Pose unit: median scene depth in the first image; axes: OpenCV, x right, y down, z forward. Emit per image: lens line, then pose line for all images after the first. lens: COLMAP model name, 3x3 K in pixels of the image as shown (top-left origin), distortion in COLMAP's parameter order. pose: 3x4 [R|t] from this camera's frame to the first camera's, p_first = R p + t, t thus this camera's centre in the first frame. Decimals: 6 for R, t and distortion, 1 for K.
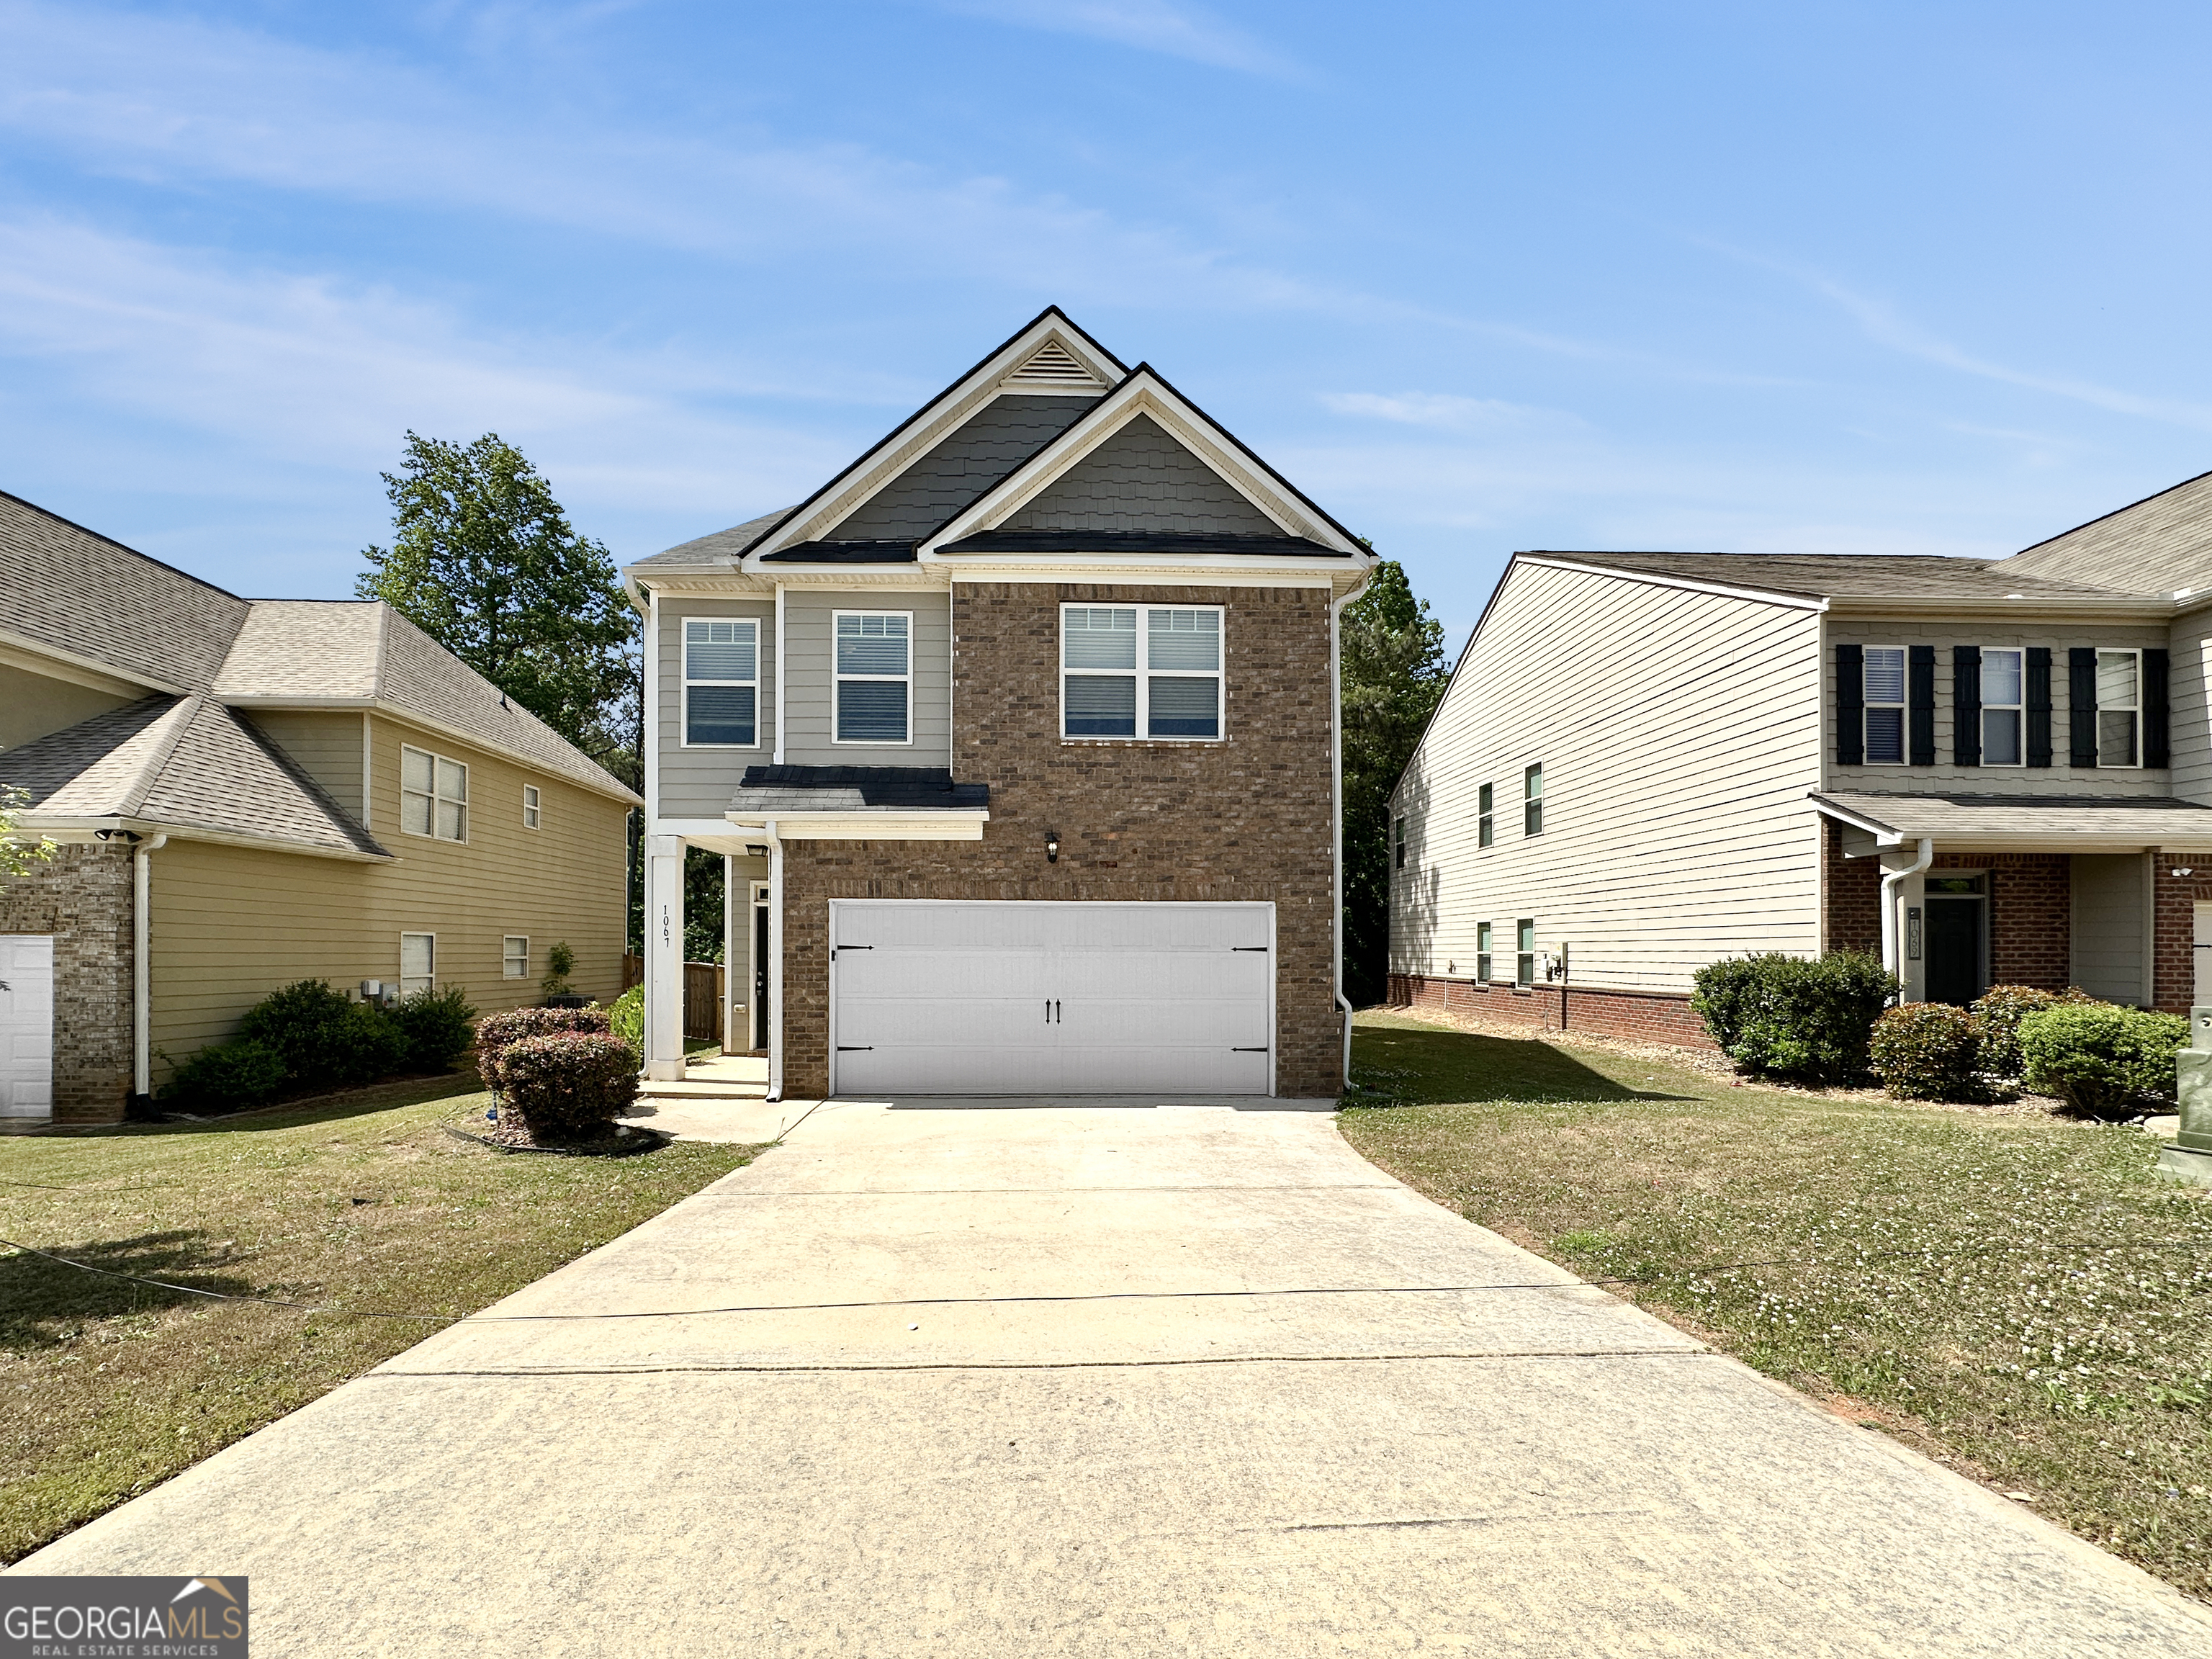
lens RADIAL K [[944.3, 0, 1108.7], [0, 944.3, 954.1], [0, 0, 1]] dist [0.000522, -0.000163]
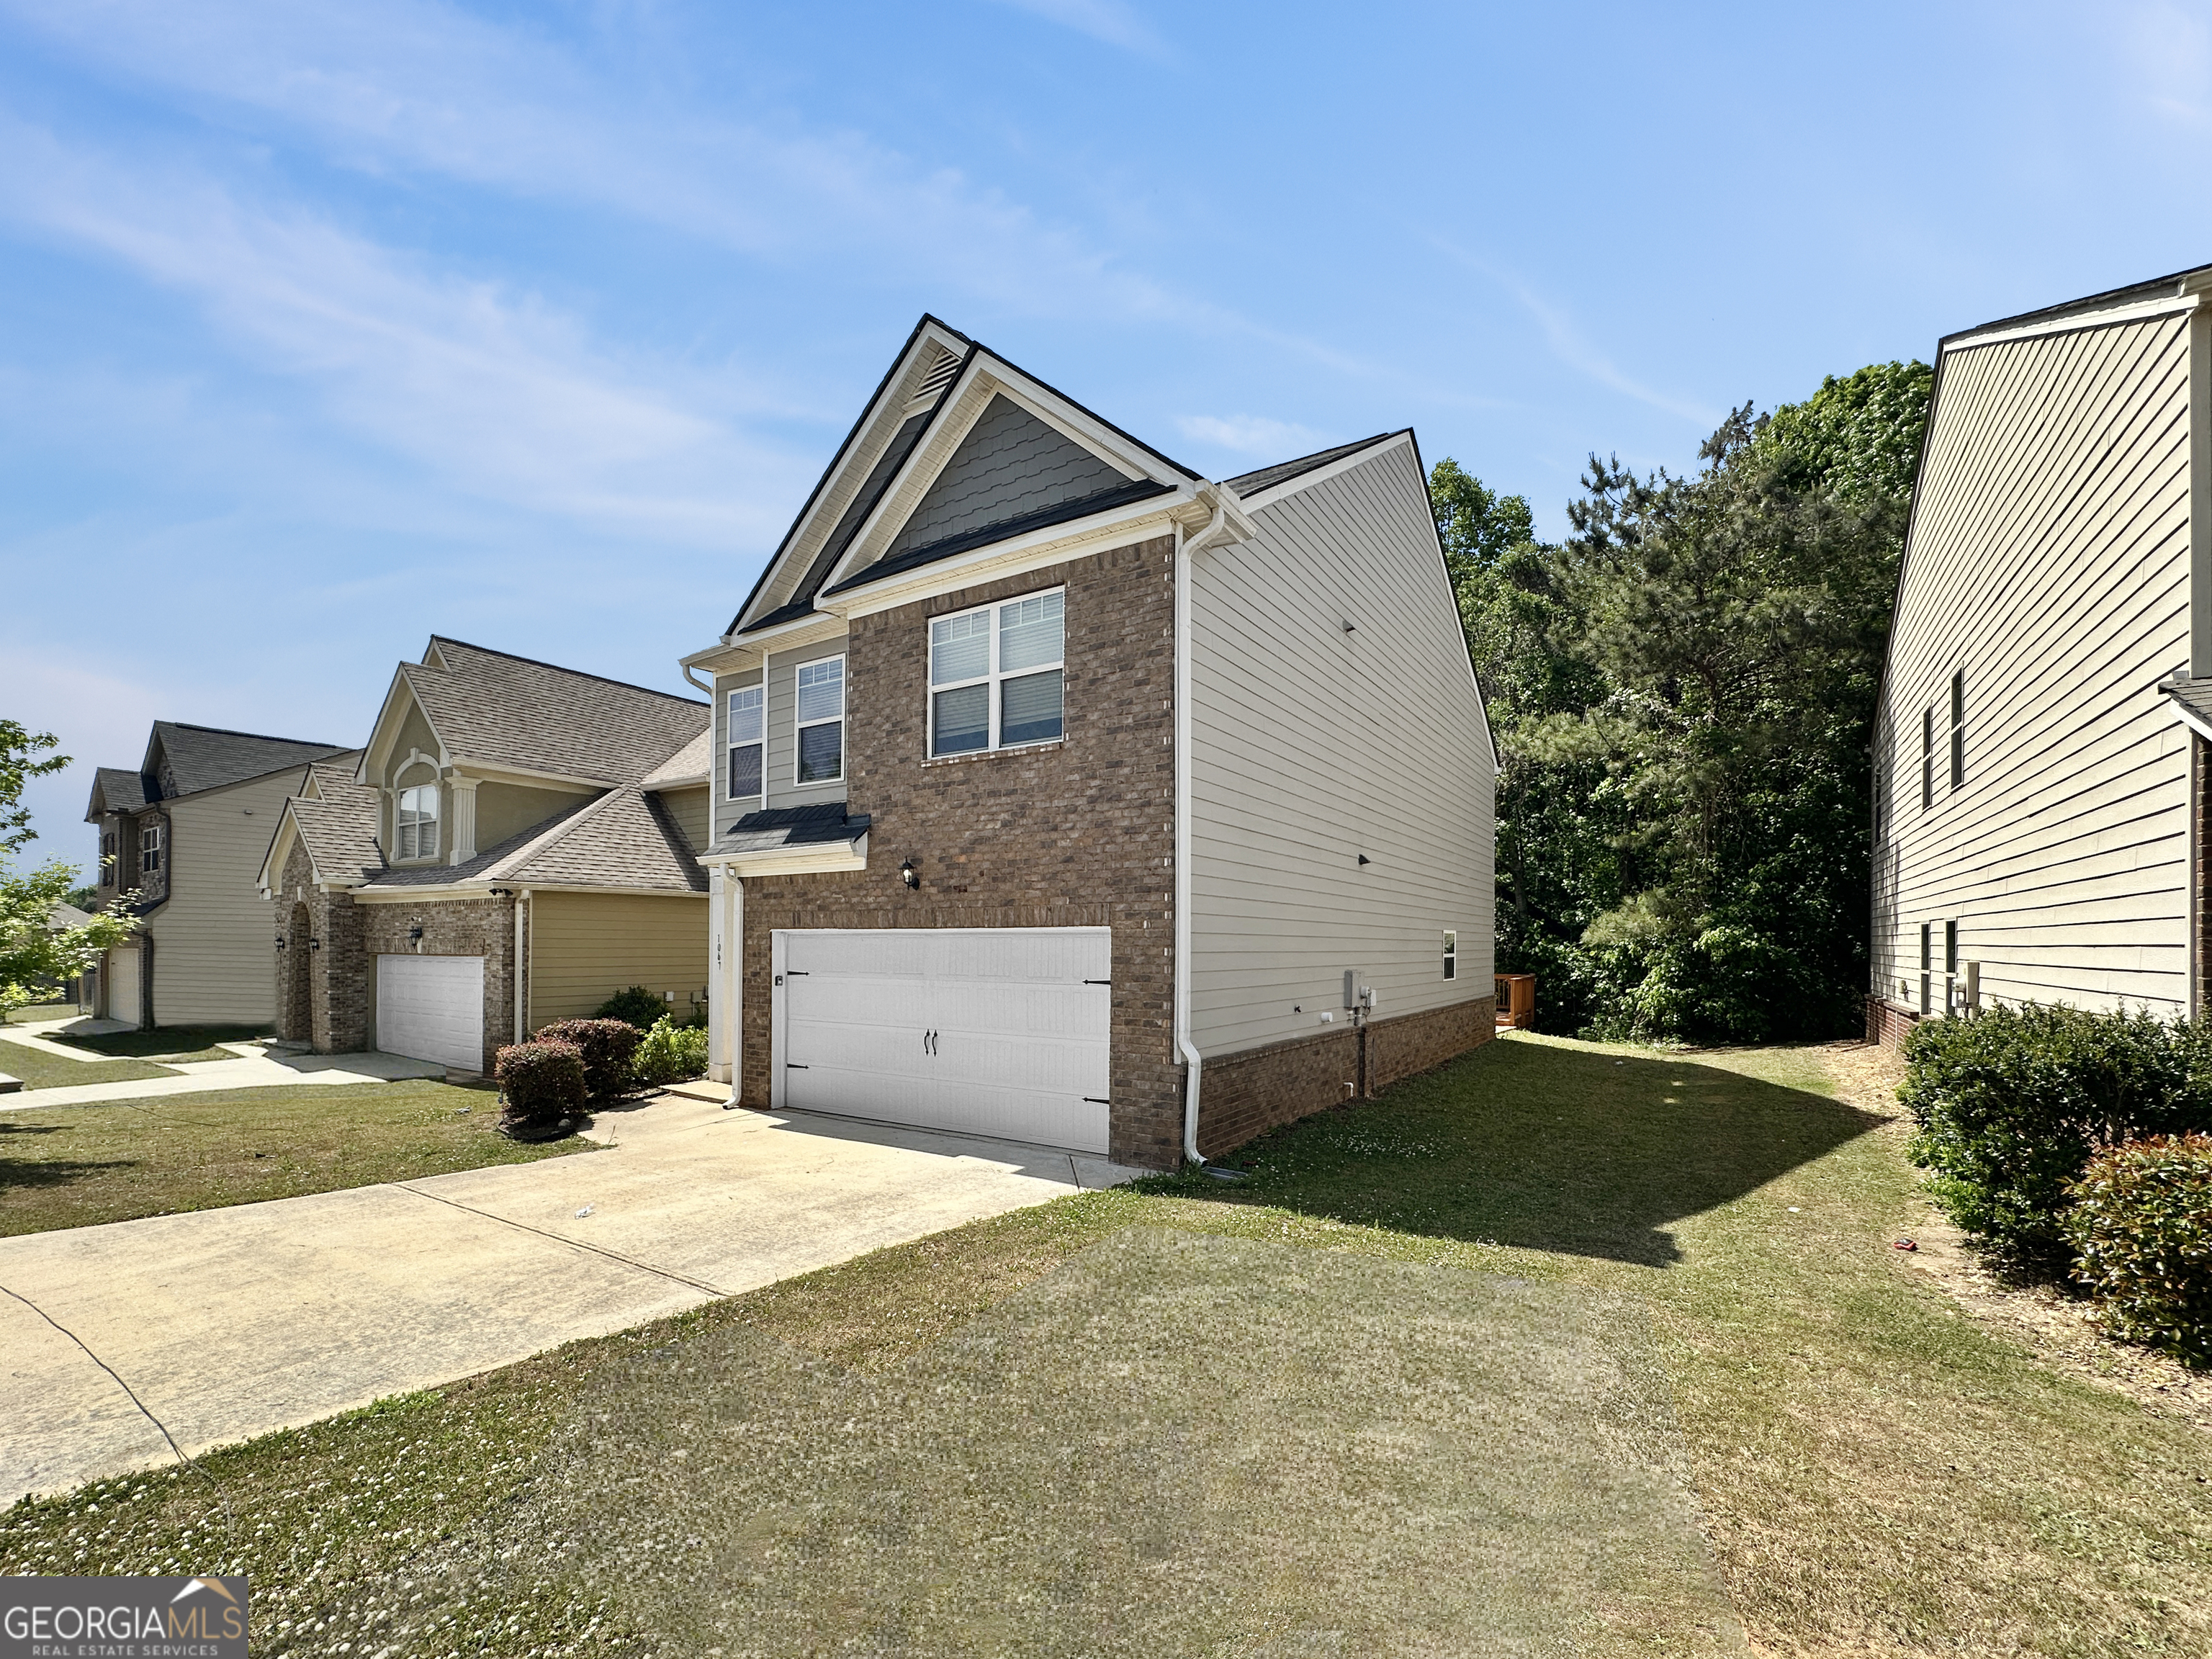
lens RADIAL K [[954.1, 0, 1116.9], [0, 954.1, 943.7], [0, 0, 1]] dist [-0.001746, -0.000340]
pose [[0.817703, -0.001766, -0.575638, 0.665820], [-0.000072, 0.999995, -0.003170, -0.037699], [0.575641, 0.002633, 0.817699, 0.315773]]
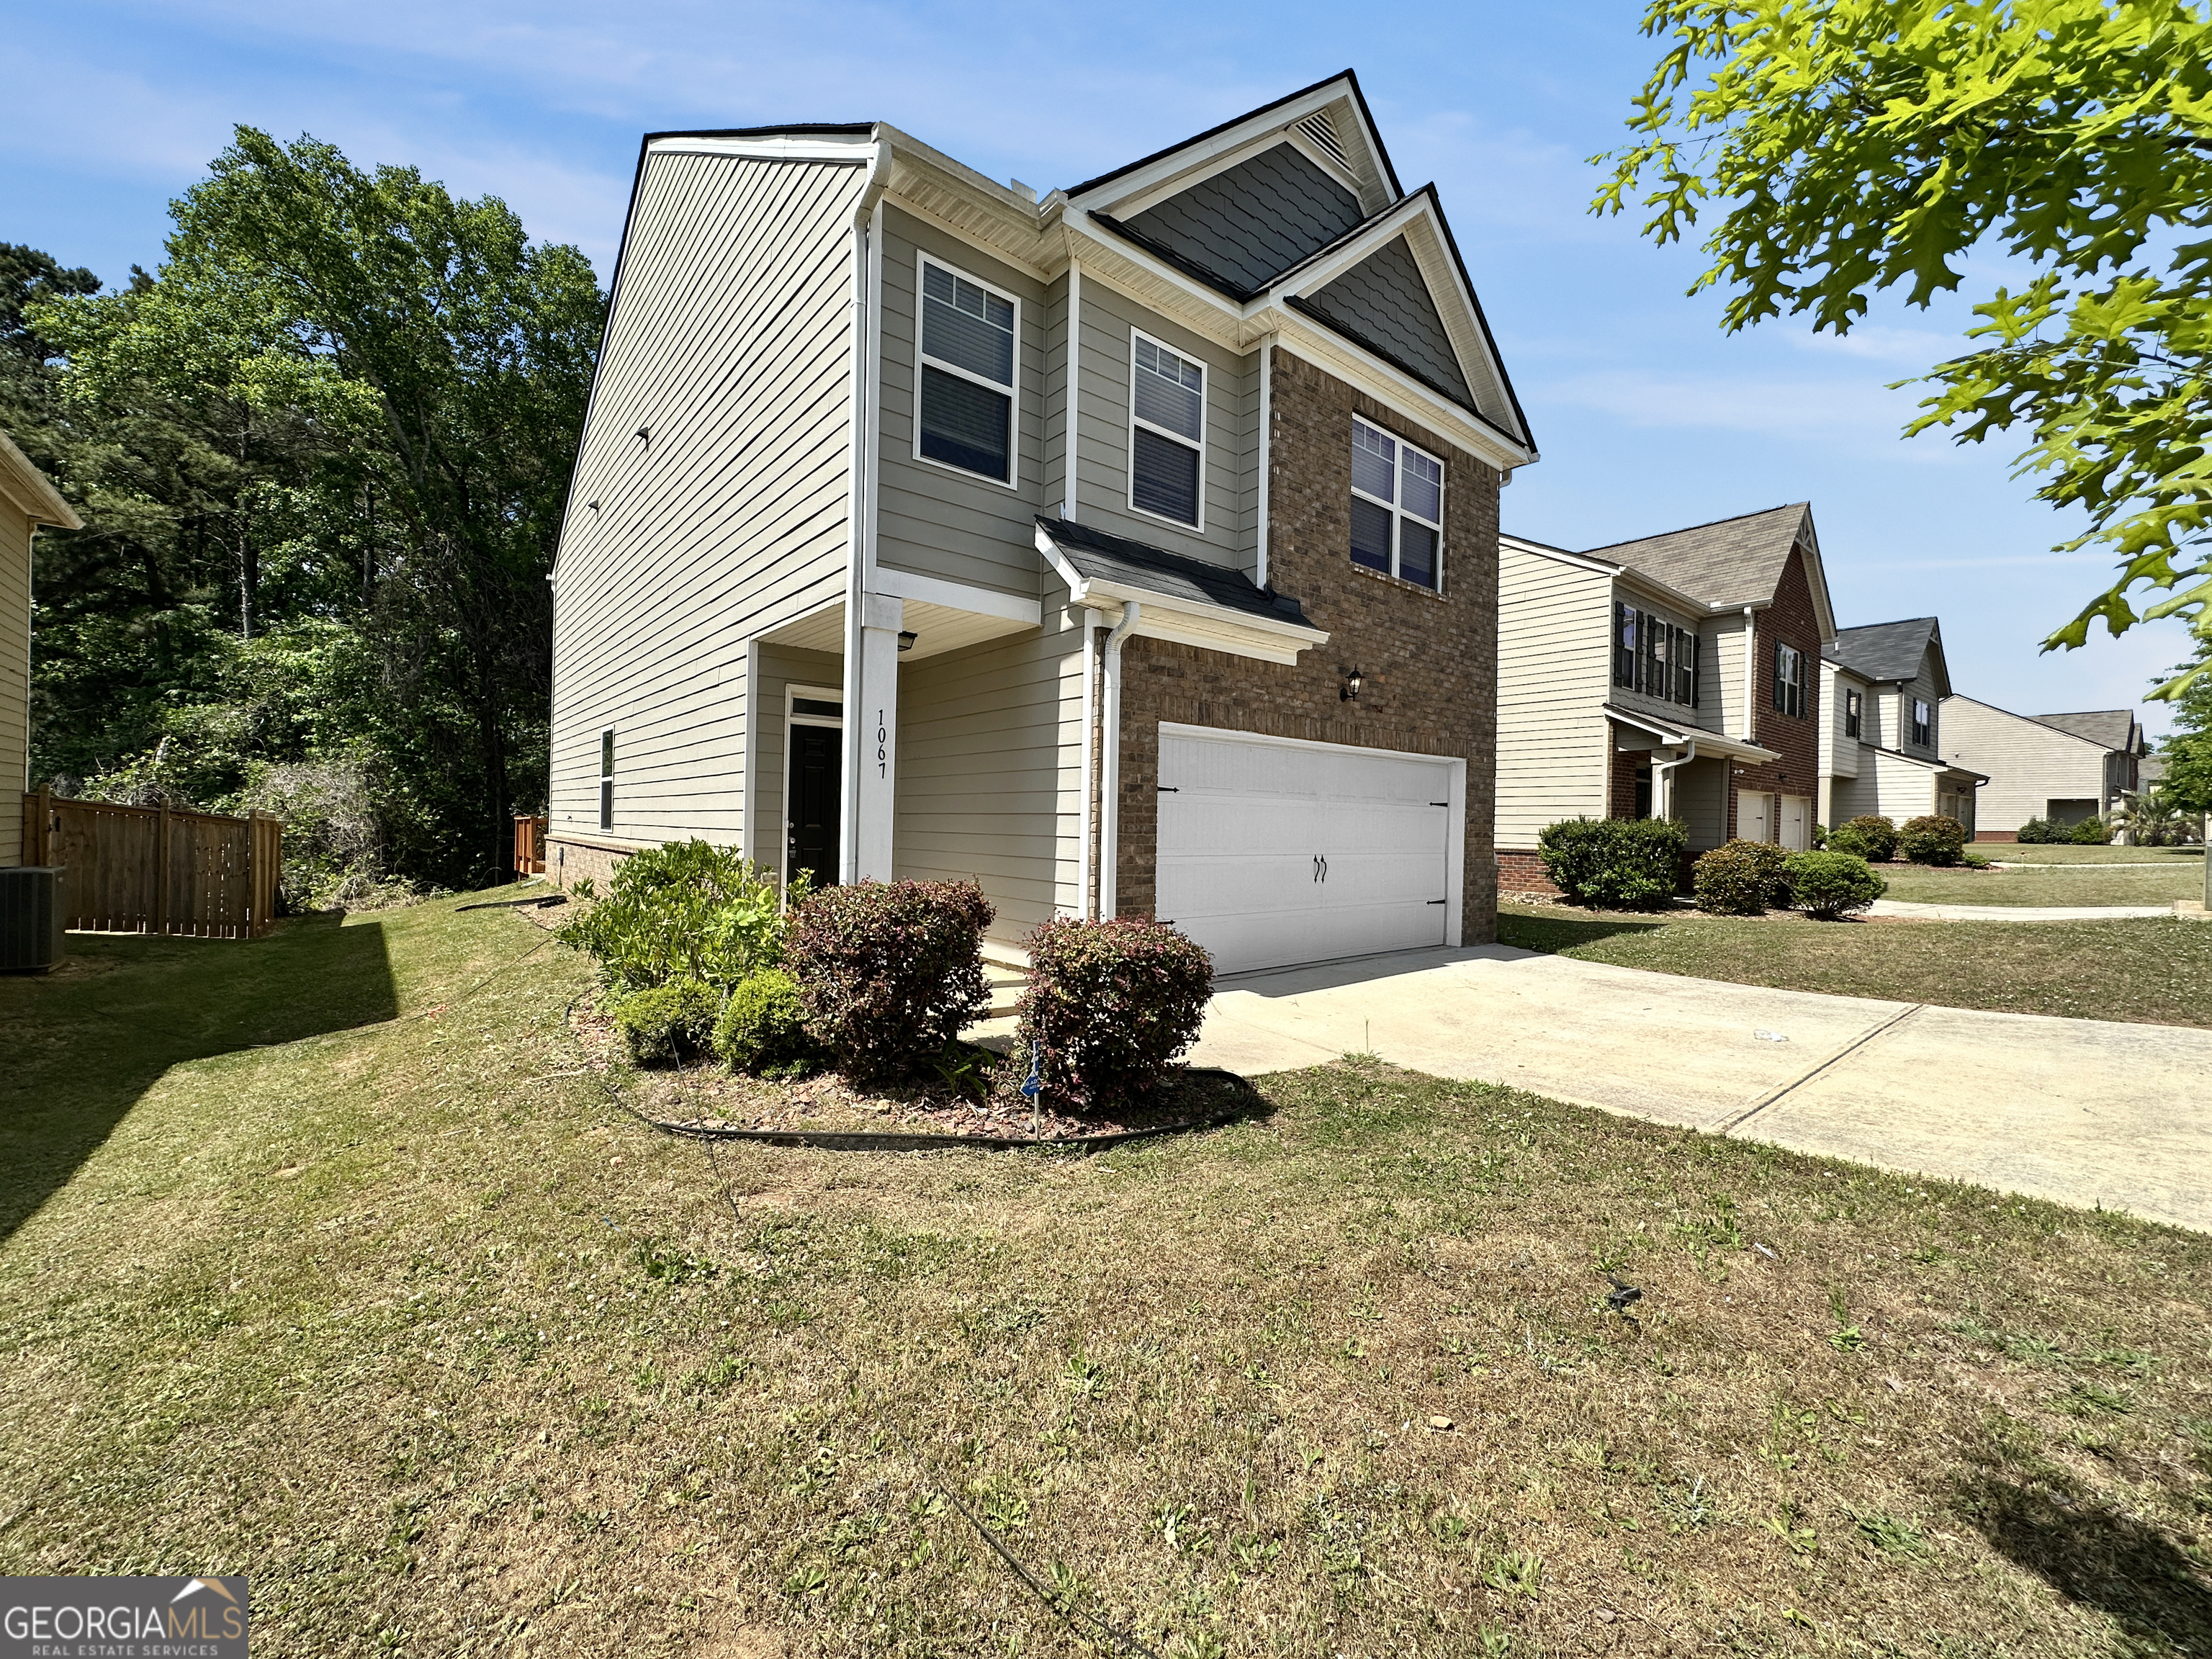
lens RADIAL K [[874.7, 0, 1106.0], [0, 874.7, 829.5], [0, 0, 1]] dist [-0.000037, 0.000039]
pose [[0.791845, 0.007116, 0.610681, -0.732018], [-0.018324, 0.999759, 0.012110, 0.017921], [-0.610448, -0.020779, 0.791784, 0.477504]]
